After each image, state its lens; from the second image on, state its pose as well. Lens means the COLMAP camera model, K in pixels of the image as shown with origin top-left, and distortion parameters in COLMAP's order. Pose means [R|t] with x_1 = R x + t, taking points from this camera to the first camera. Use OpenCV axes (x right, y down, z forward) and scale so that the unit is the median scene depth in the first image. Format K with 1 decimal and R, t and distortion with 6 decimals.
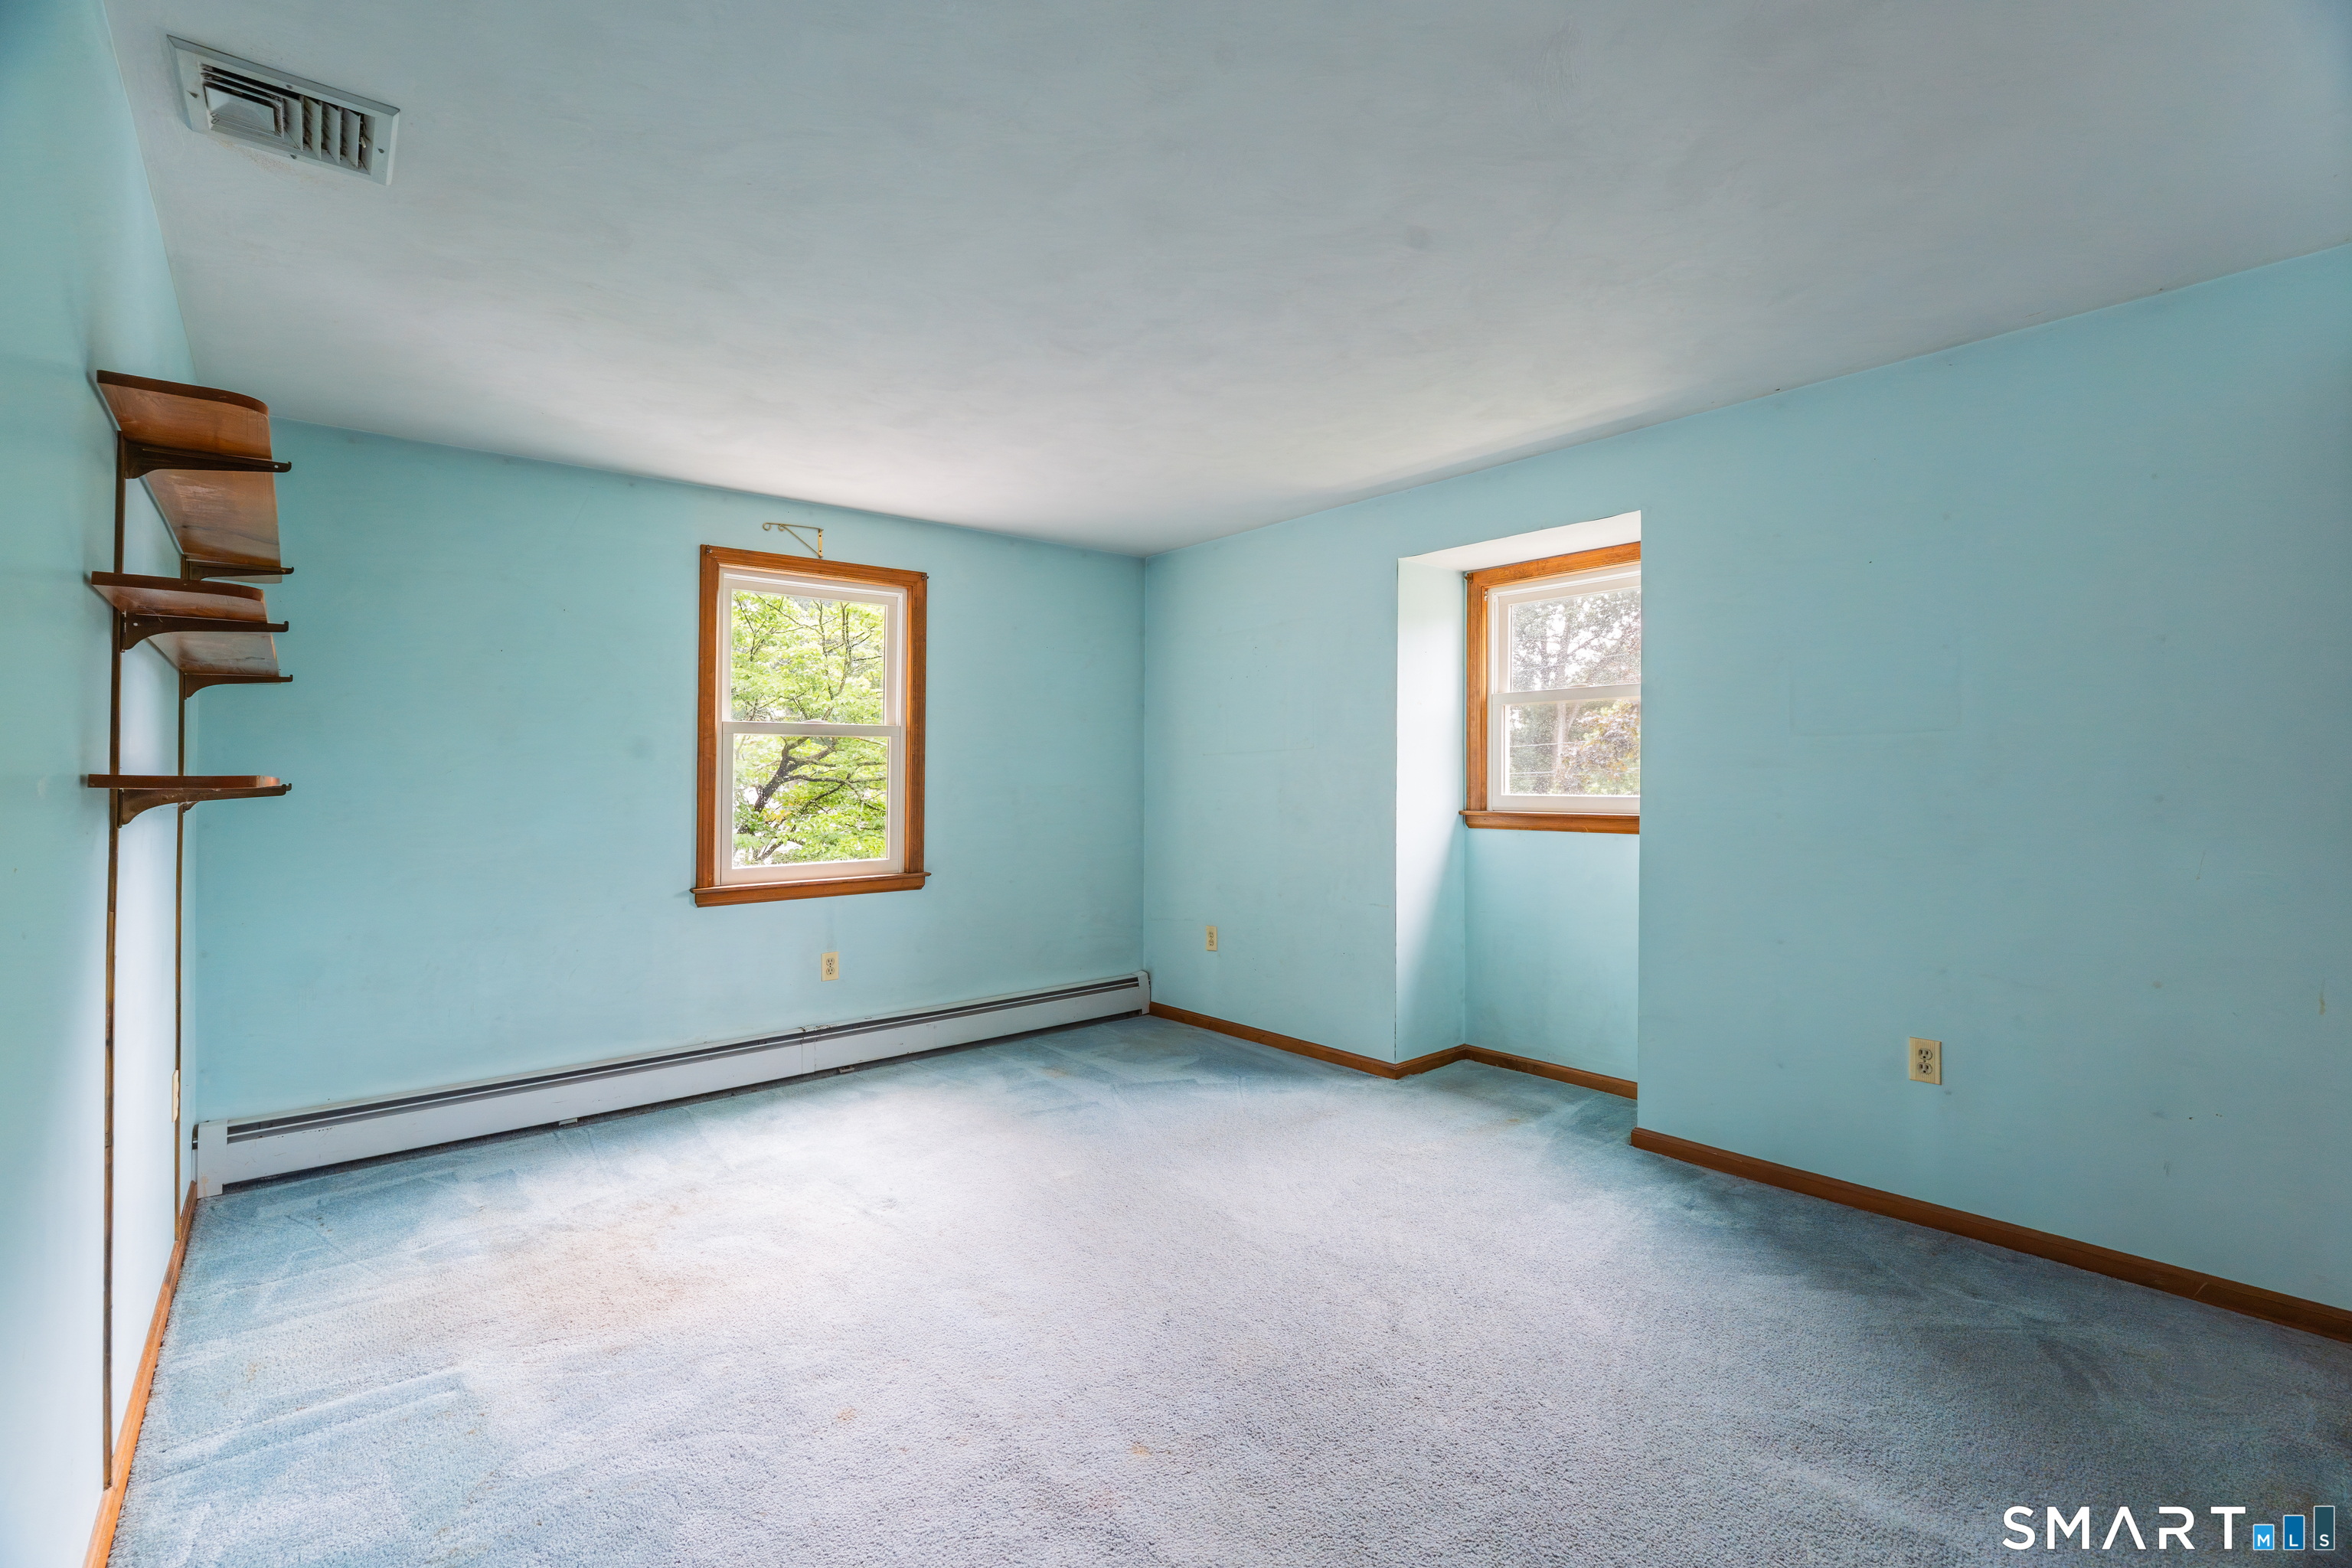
lens RADIAL K [[1067.3, 0, 1176.0], [0, 1067.3, 784.0], [0, 0, 1]] dist [0.001770, 0.000243]
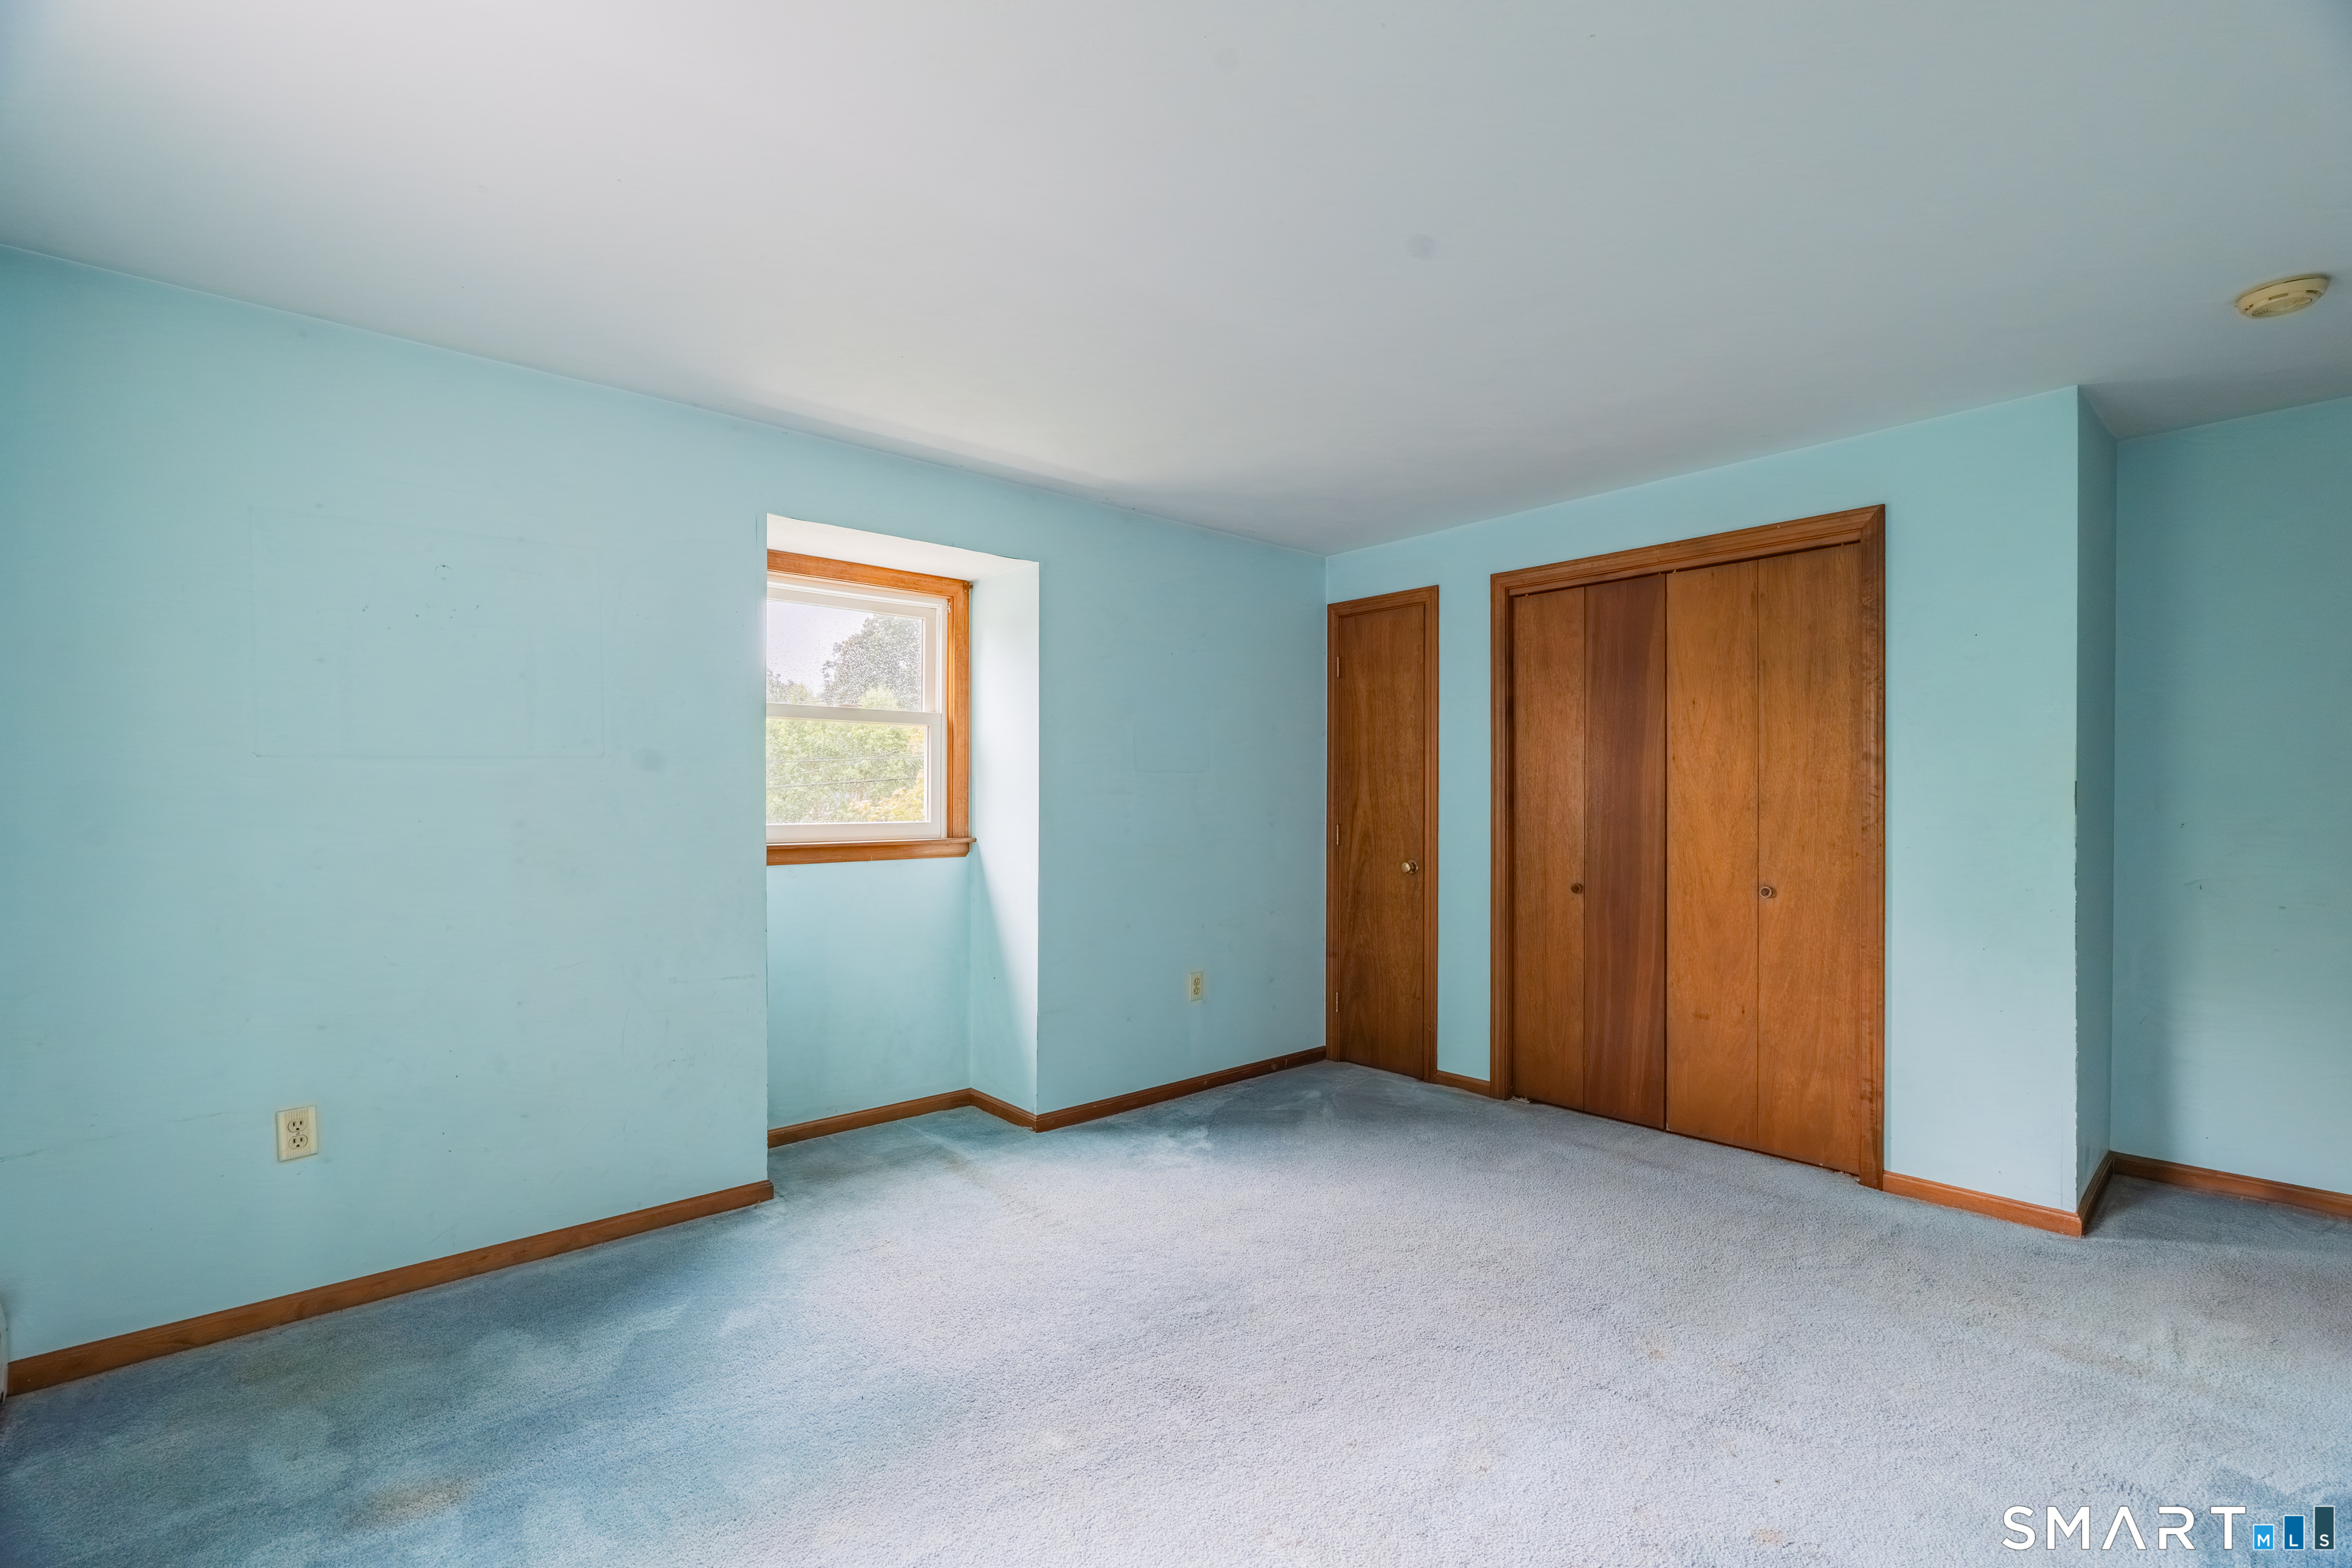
lens RADIAL K [[1050.6, 0, 1179.1], [0, 1050.6, 806.0], [0, 0, 1]] dist [-0.000141, -0.000090]
pose [[-0.063784, 0.009113, 0.997922, -0.635408], [0.004559, 0.999951, -0.008840, 0.008092], [-0.997953, 0.003985, -0.063822, 0.865301]]
